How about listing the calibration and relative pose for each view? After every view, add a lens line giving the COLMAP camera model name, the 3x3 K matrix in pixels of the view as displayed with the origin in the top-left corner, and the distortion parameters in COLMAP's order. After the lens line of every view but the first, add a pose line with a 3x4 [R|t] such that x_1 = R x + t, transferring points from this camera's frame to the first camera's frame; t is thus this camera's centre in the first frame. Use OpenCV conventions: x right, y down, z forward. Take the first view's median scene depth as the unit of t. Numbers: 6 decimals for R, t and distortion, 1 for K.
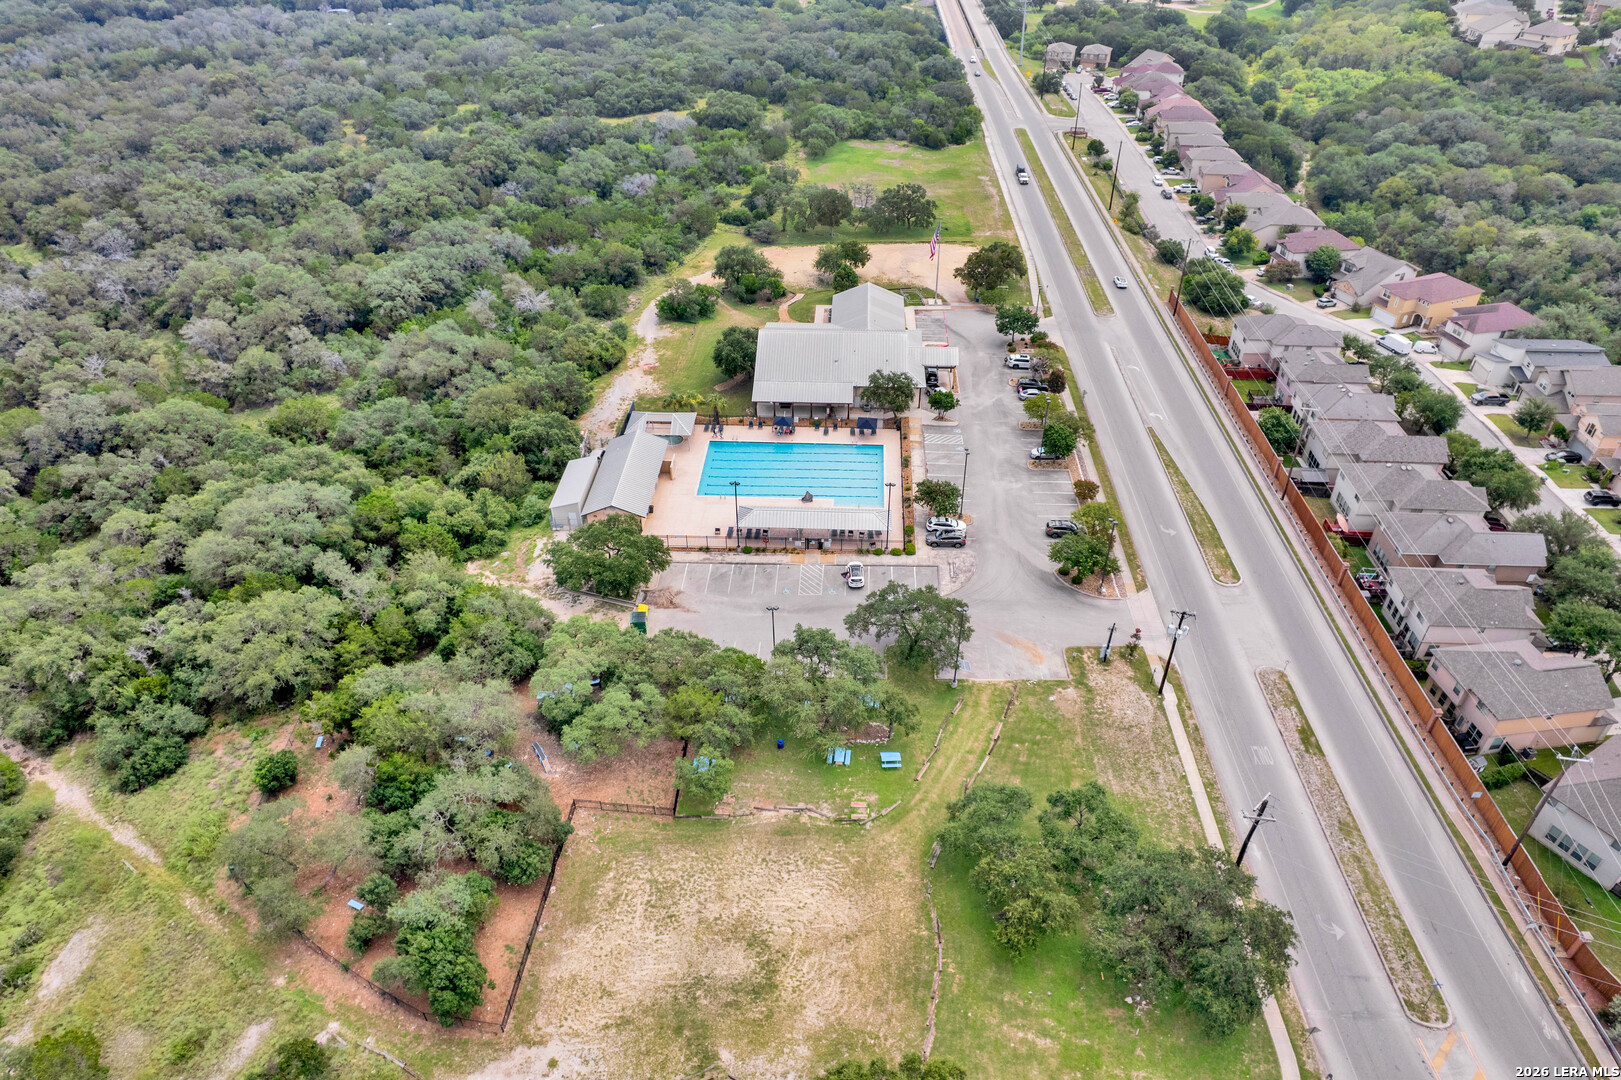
lens RADIAL K [[1038.5, 0, 810.5], [0, 1038.5, 540.0], [0, 0, 1]] dist [-0.074735, 0.070305]
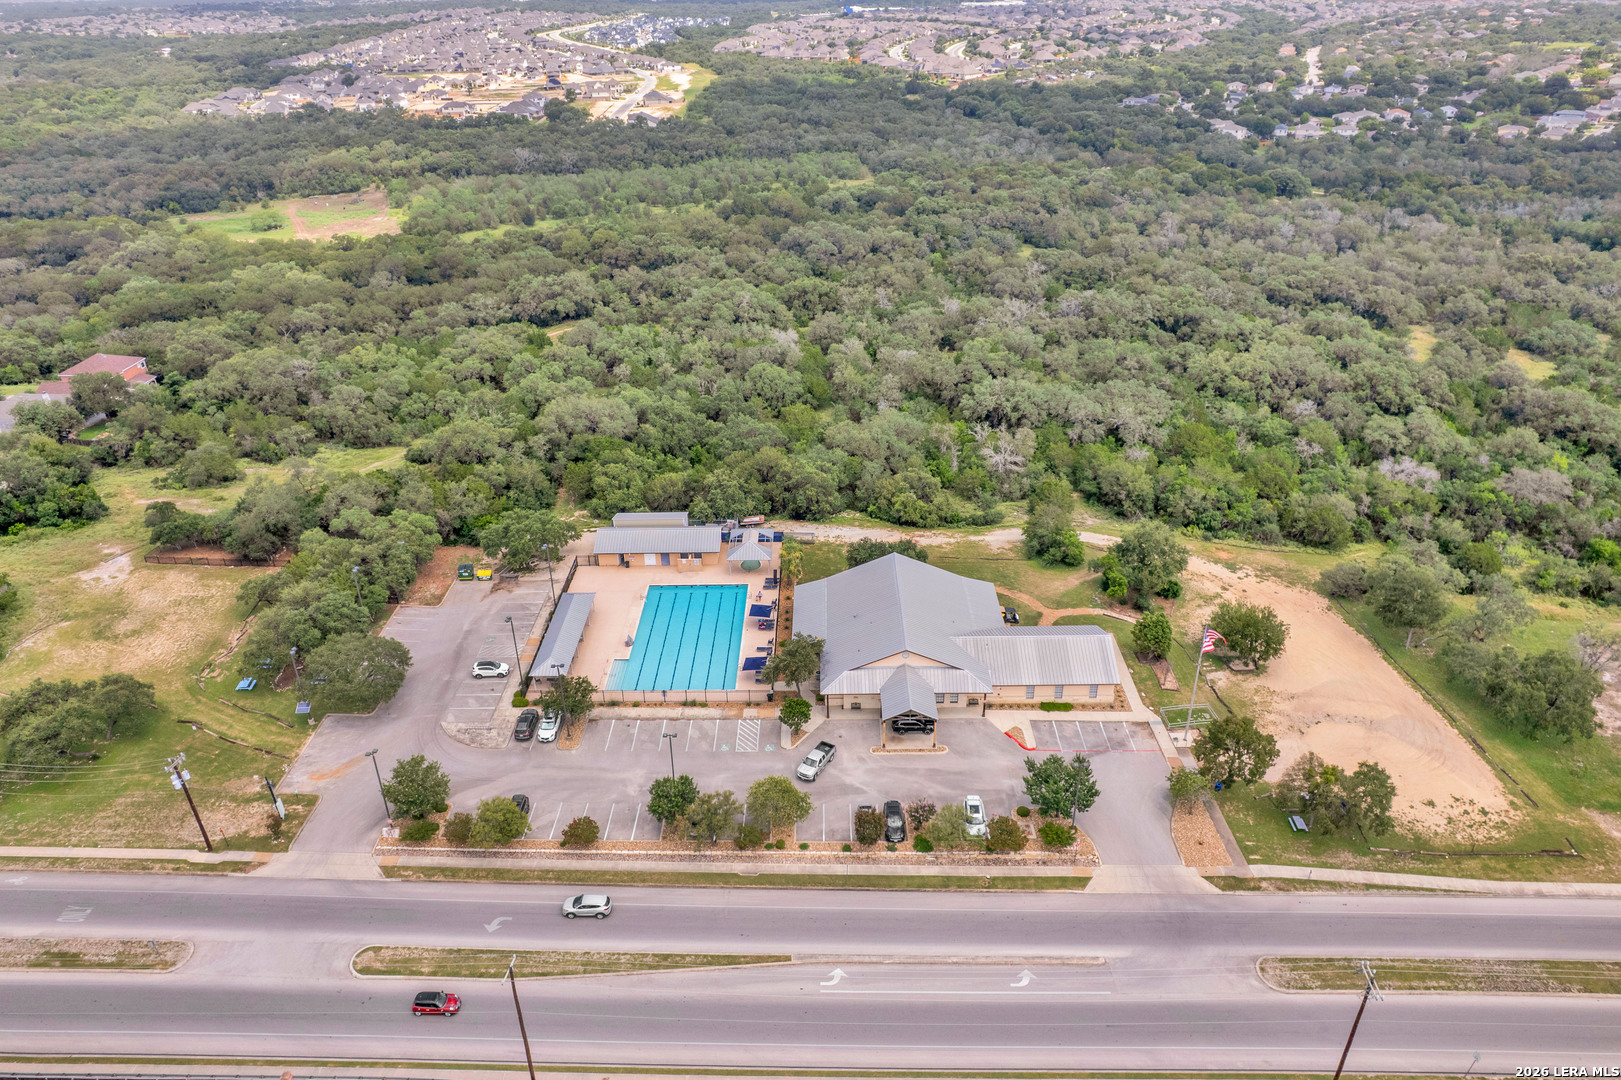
lens RADIAL K [[1038.5, 0, 810.5], [0, 1038.5, 540.0], [0, 0, 1]] dist [-0.074735, 0.070305]
pose [[0.051507, 0.483063, -0.874069, 0.739829], [-0.586512, 0.723022, 0.365023, -0.515039], [0.808301, 0.493851, 0.320563, 0.699737]]
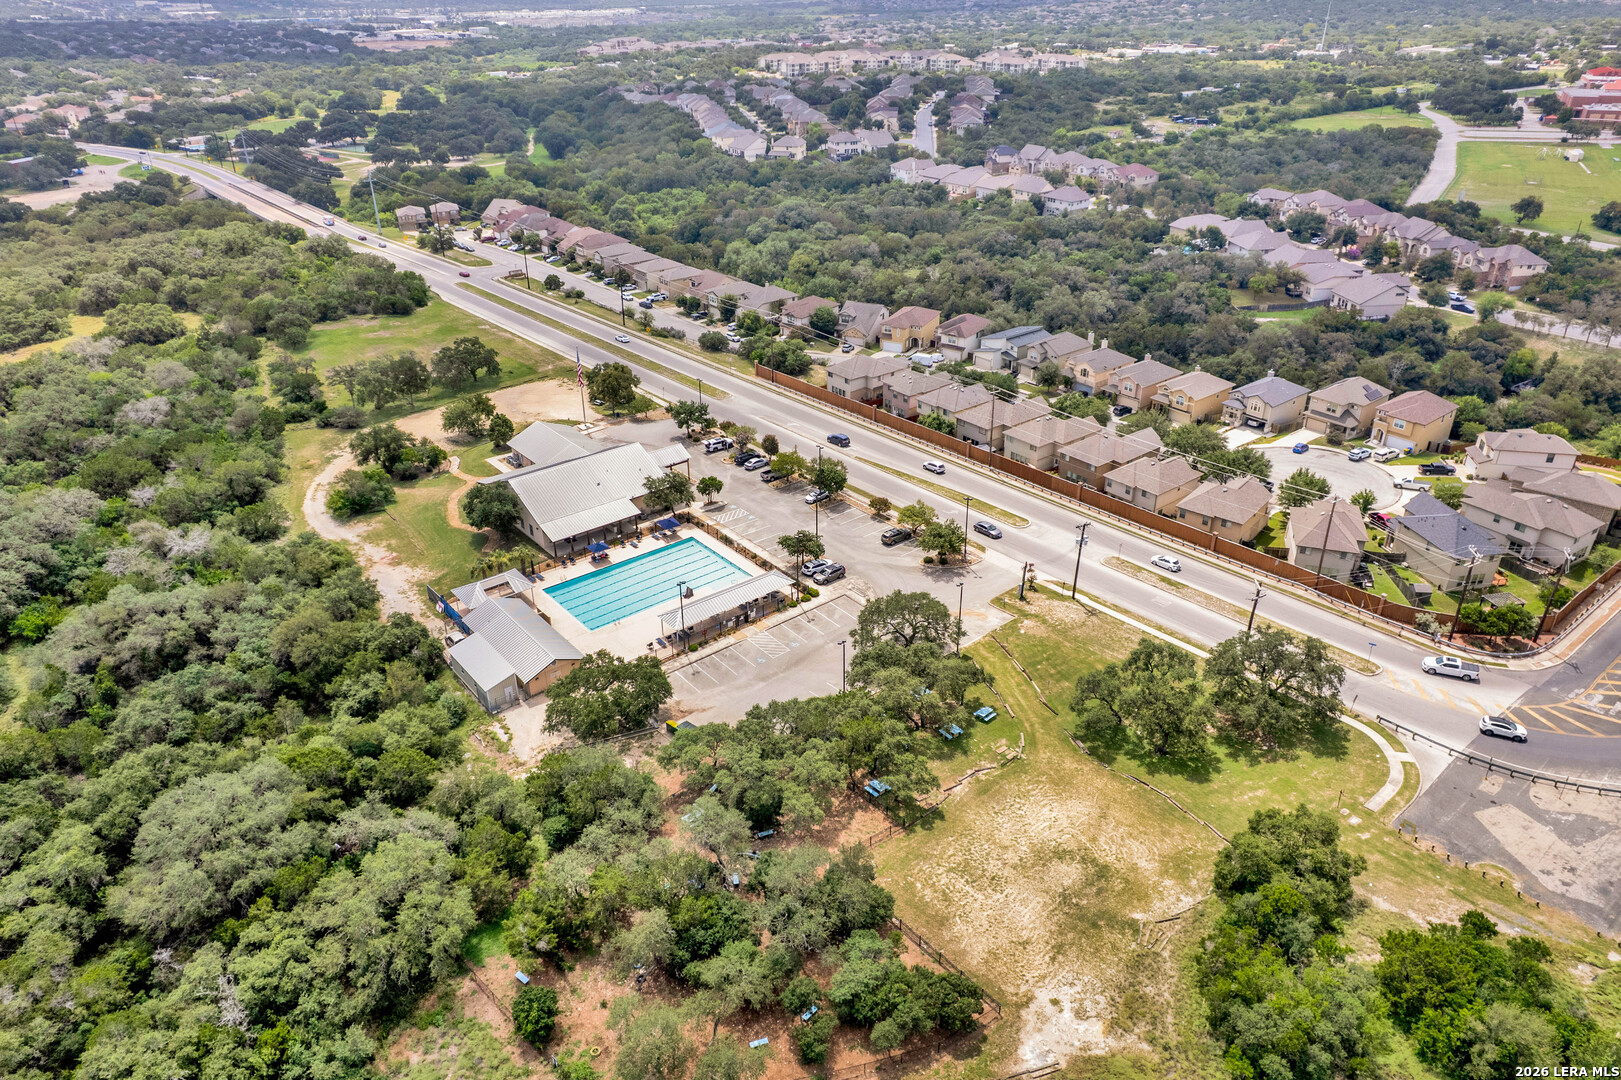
lens RADIAL K [[1097.9, 0, 798.2], [0, 1097.9, 538.2], [0, 0, 1]] dist [-0.044082, 0.000103]
pose [[0.752398, -0.311420, 0.580444, -0.490771], [0.399272, 0.916468, -0.025850, -0.016857], [-0.523908, 0.251204, 0.813890, 0.024602]]
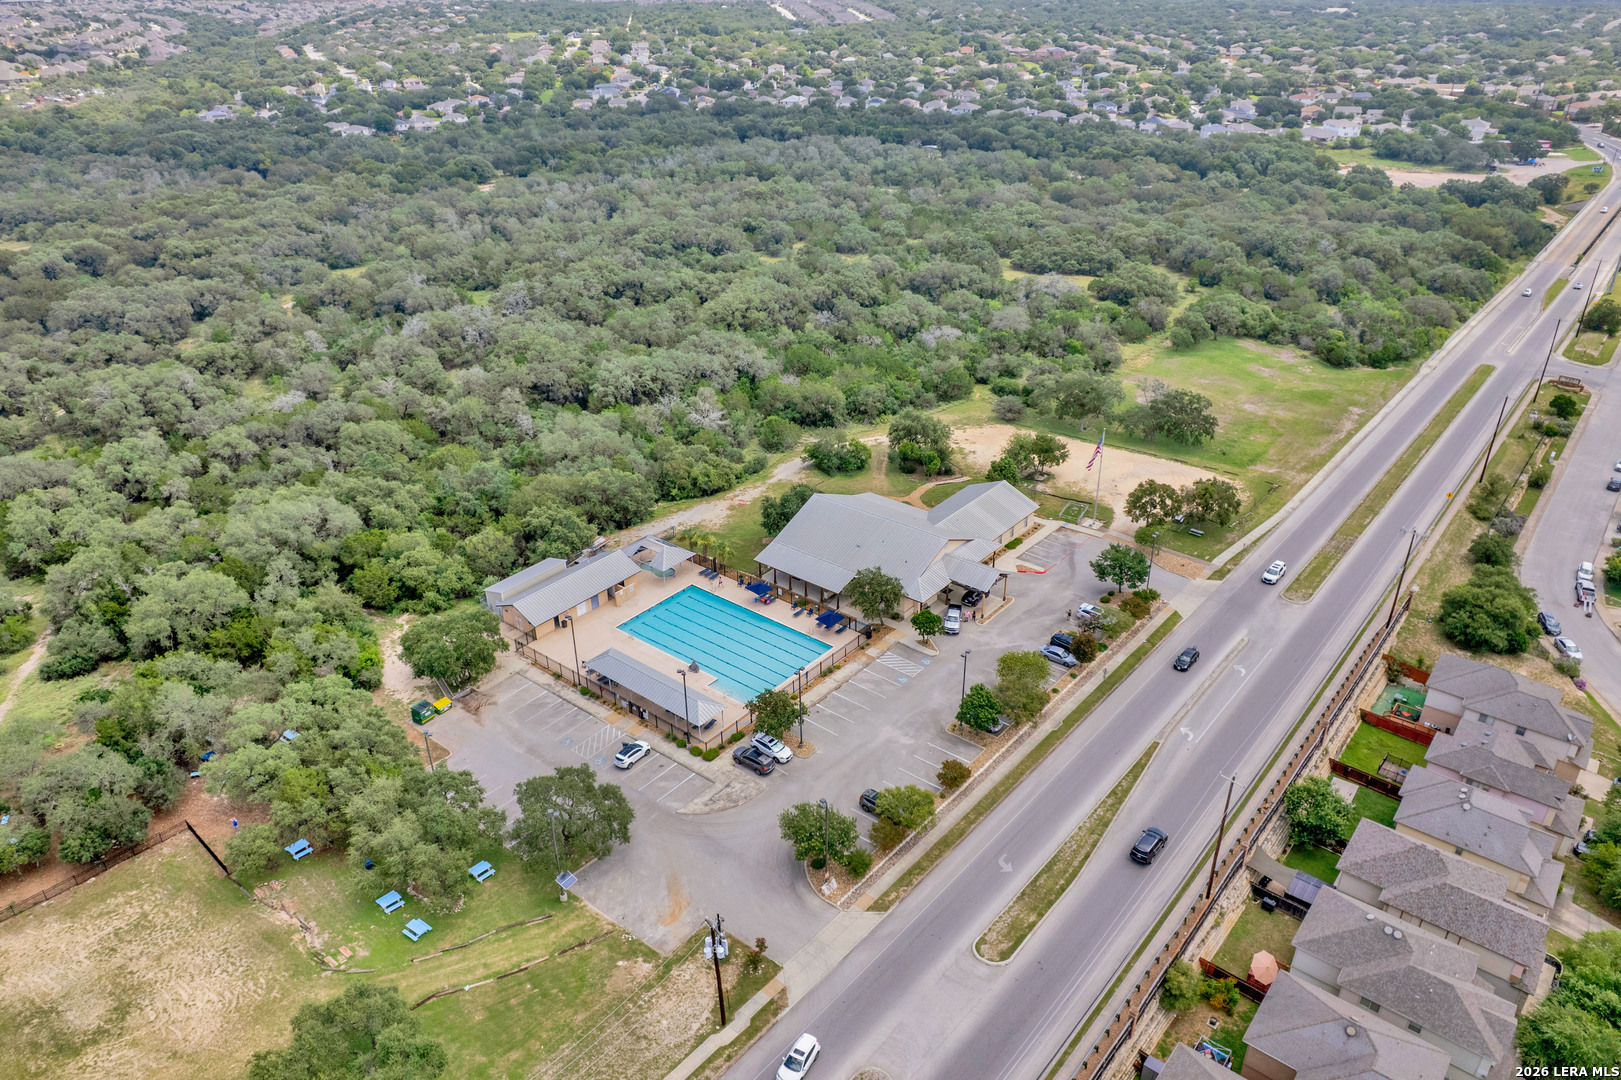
lens RADIAL K [[1097.9, 0, 798.2], [0, 1097.9, 538.2], [0, 0, 1]] dist [-0.044082, 0.000103]
pose [[0.802313, 0.273032, -0.530799, 0.501083], [-0.347836, 0.936521, -0.044033, -0.123457], [0.485082, 0.219959, 0.846353, 0.176509]]
